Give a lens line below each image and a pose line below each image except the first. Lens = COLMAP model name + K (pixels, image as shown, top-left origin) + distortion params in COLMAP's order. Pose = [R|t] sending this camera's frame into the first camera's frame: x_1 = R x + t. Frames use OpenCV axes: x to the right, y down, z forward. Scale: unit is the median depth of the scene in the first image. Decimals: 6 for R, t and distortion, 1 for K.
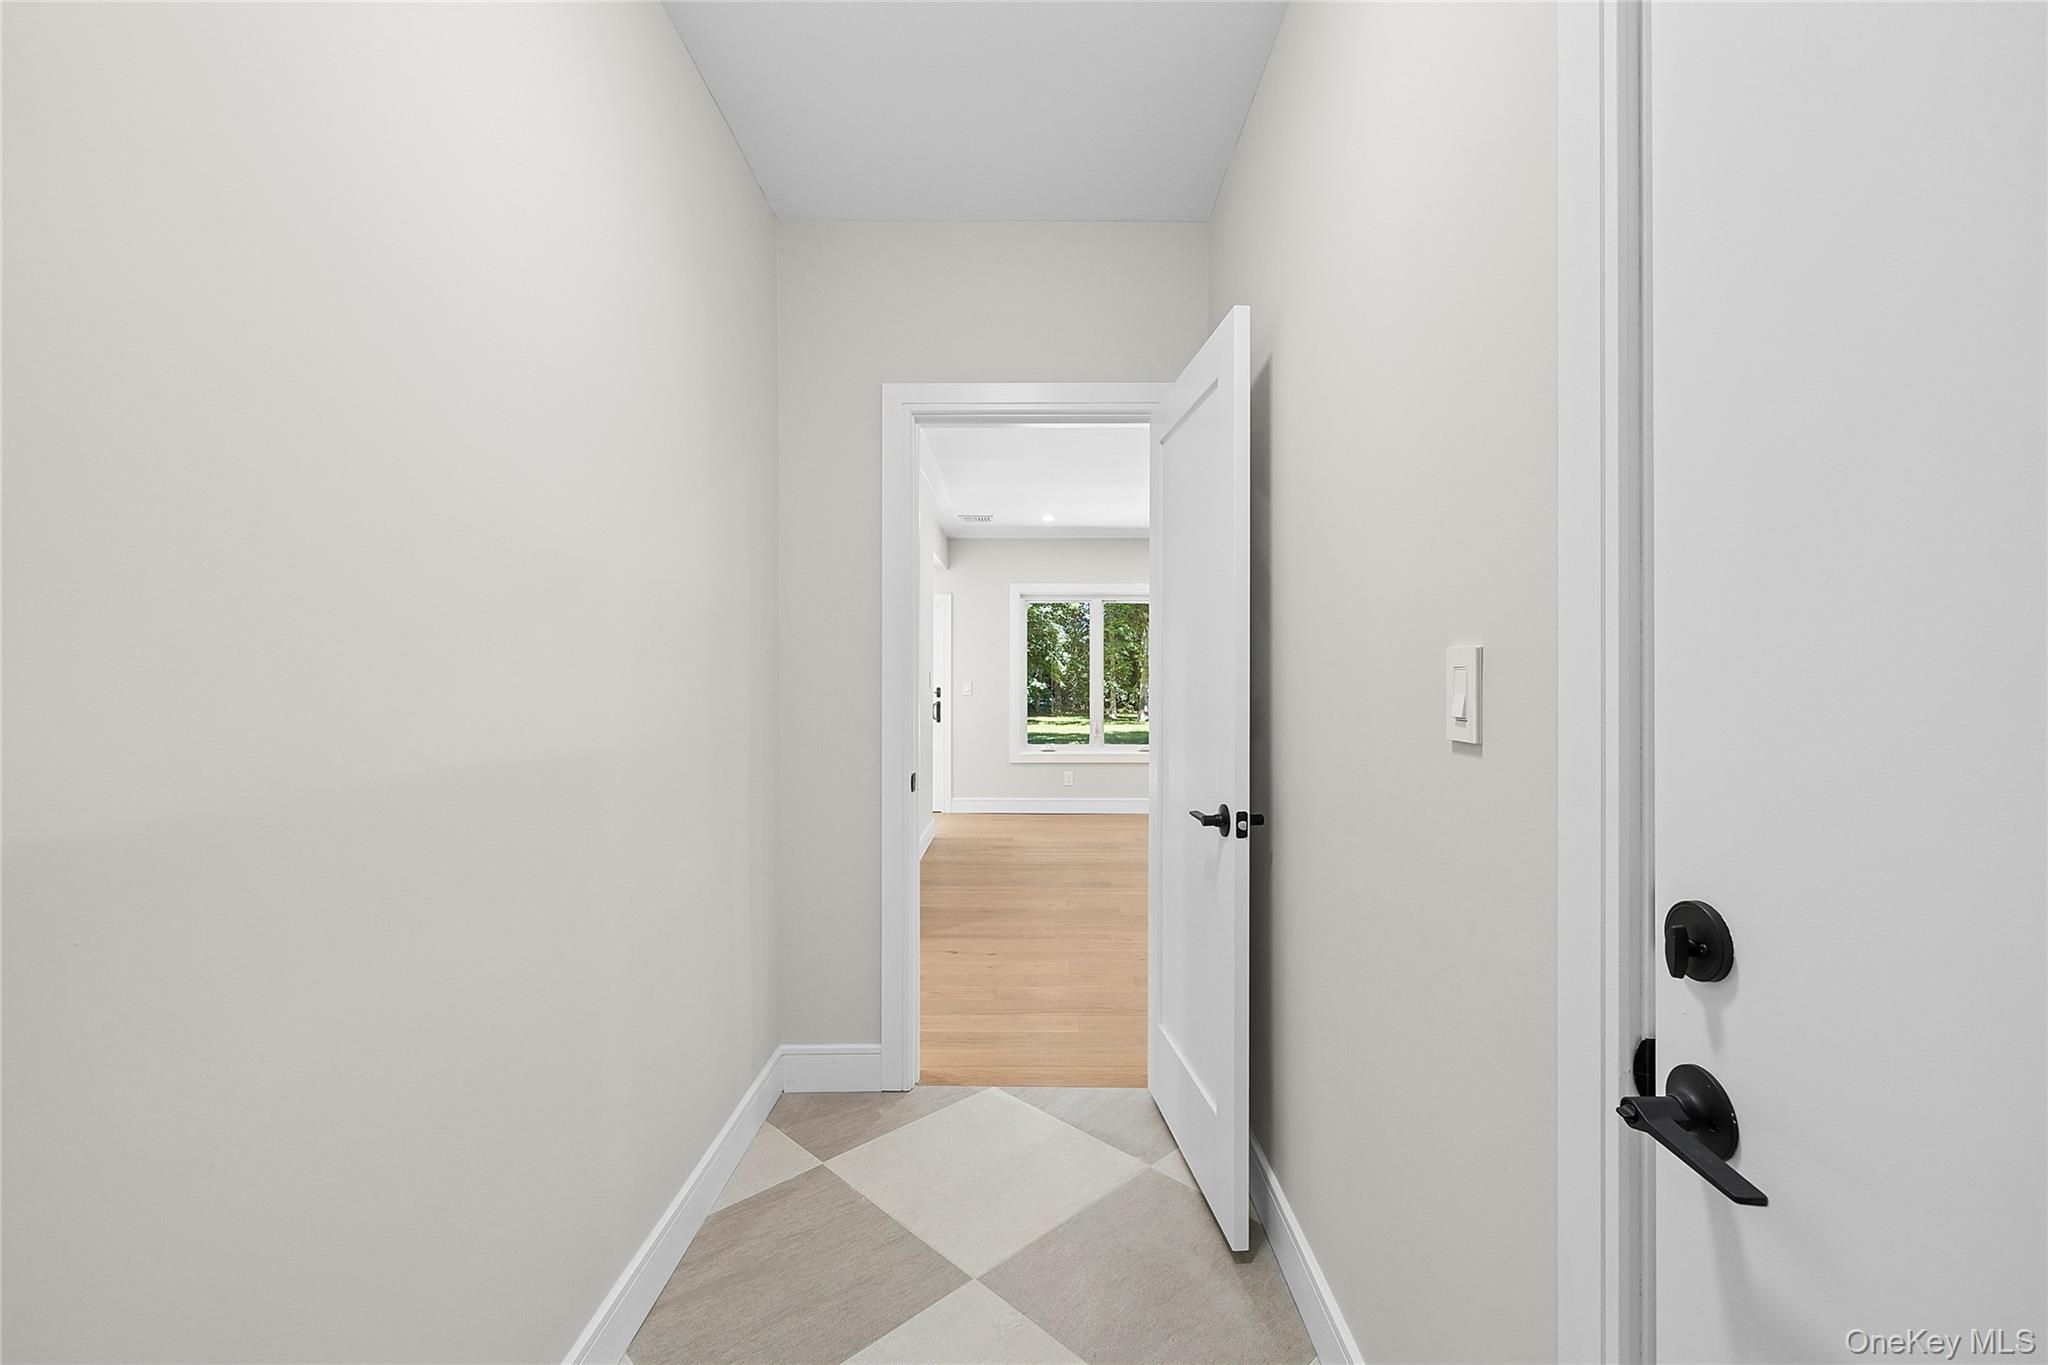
lens RADIAL K [[867.2, 0, 1021.8], [0, 867.2, 678.1], [0, 0, 1]] dist [0.004093, -0.000133]
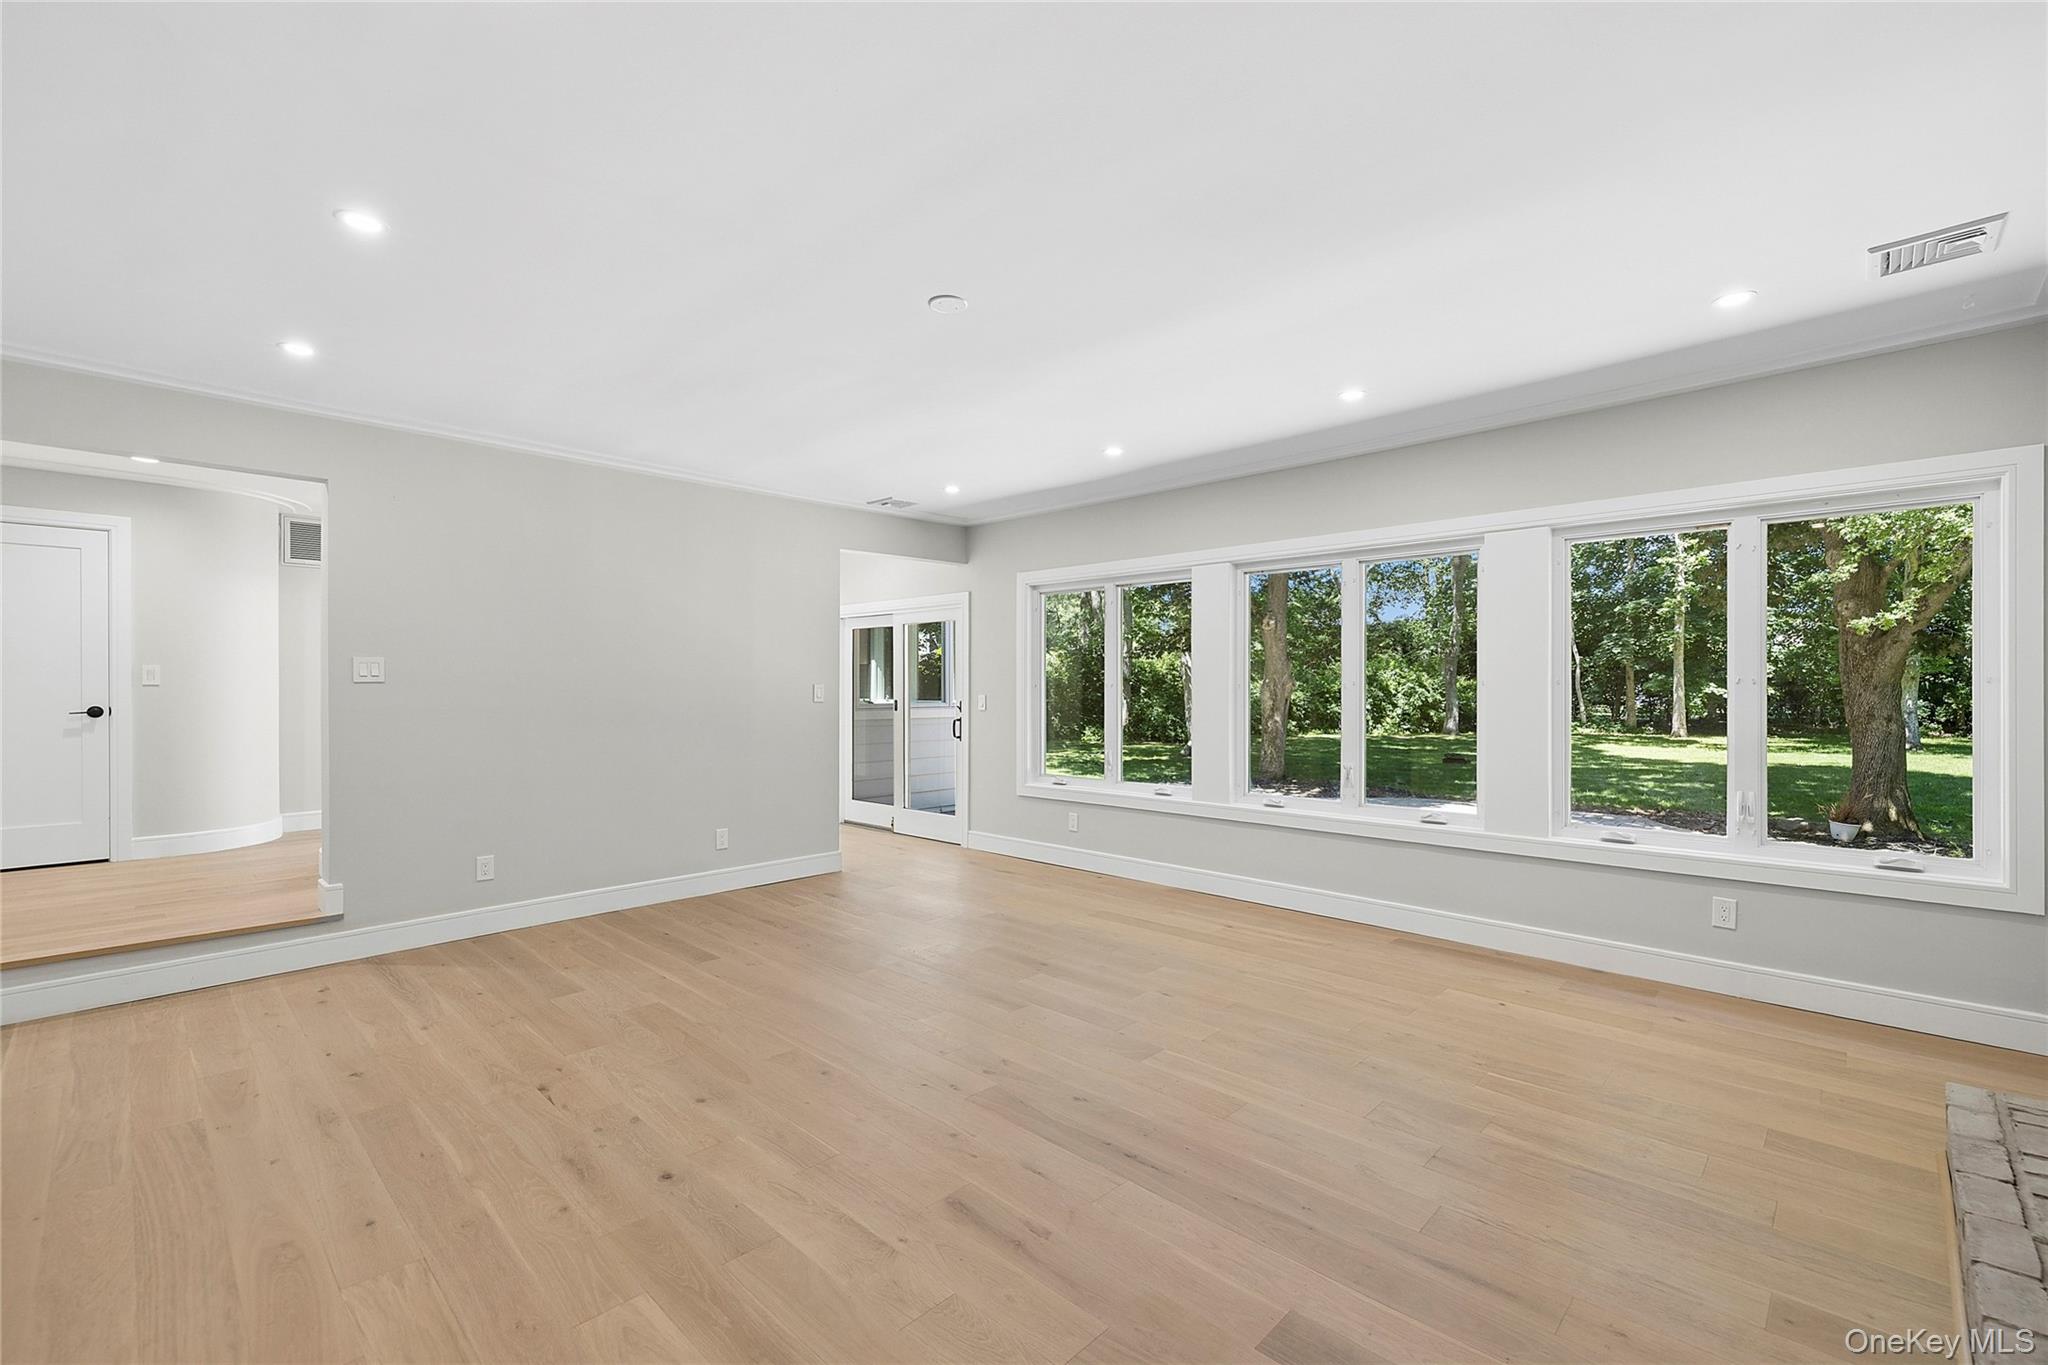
lens RADIAL K [[867.2, 0, 1007.5], [0, 867.2, 683.2], [0, 0, 1]] dist [0.004093, -0.000133]
pose [[0.724553, -0.006212, -0.689192, 0.537503], [0.004911, 0.999981, -0.003850, -0.003755], [0.689202, -0.000594, 0.724569, 0.404256]]
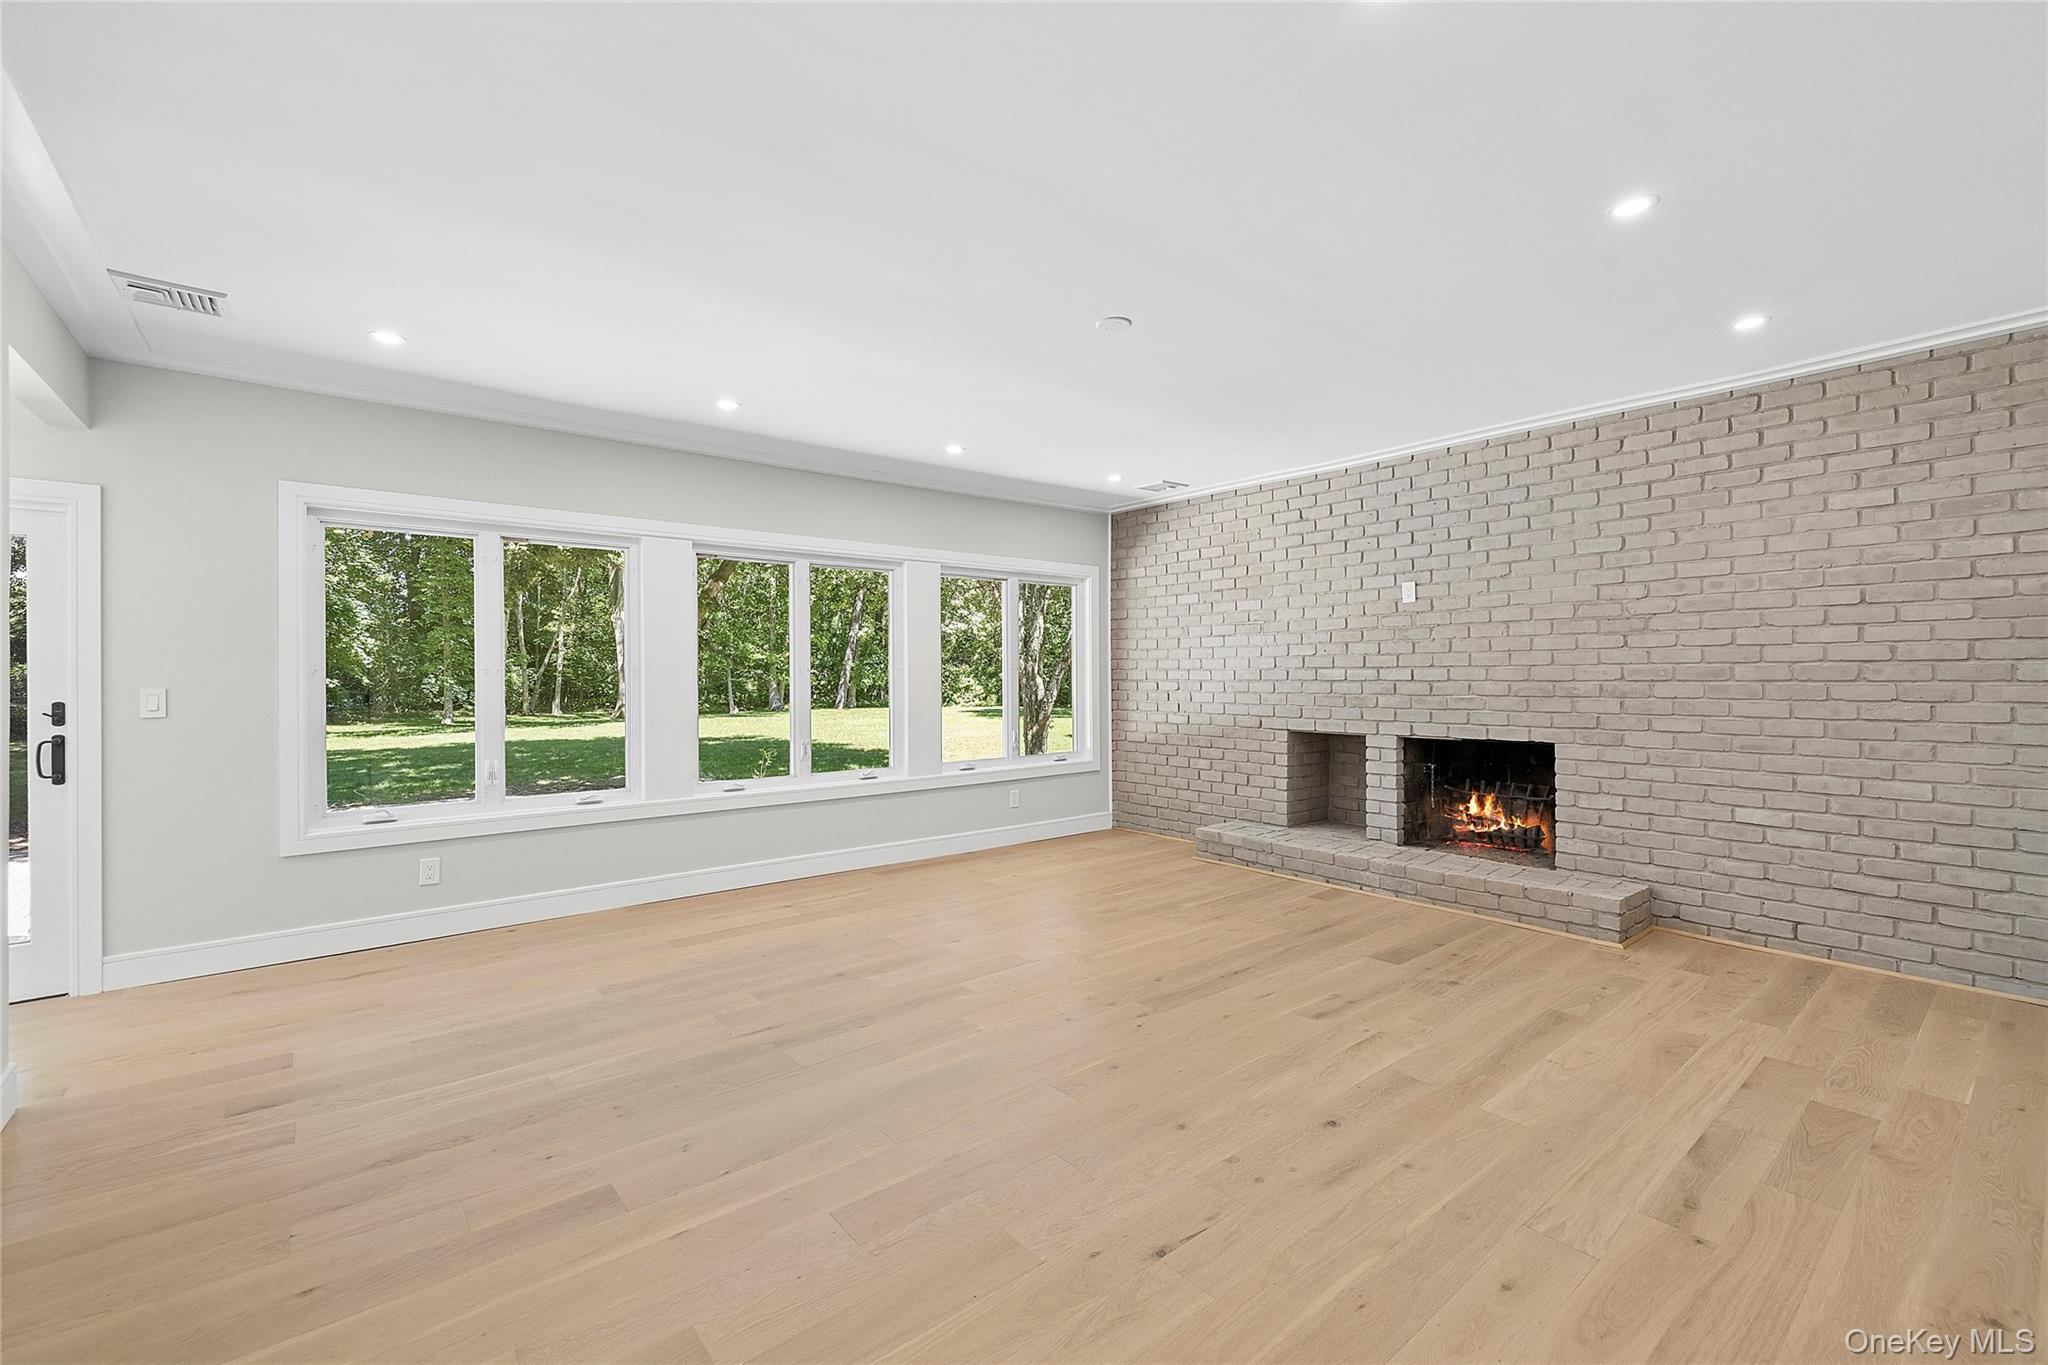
lens RADIAL K [[867.2, 0, 1019.3], [0, 867.2, 667.8], [0, 0, 1]] dist [0.004093, -0.000133]
pose [[0.766793, -0.002490, 0.641890, -0.008594], [0.004278, 0.999990, -0.001232, -0.004025], [-0.641881, 0.003691, 0.766796, 0.370153]]
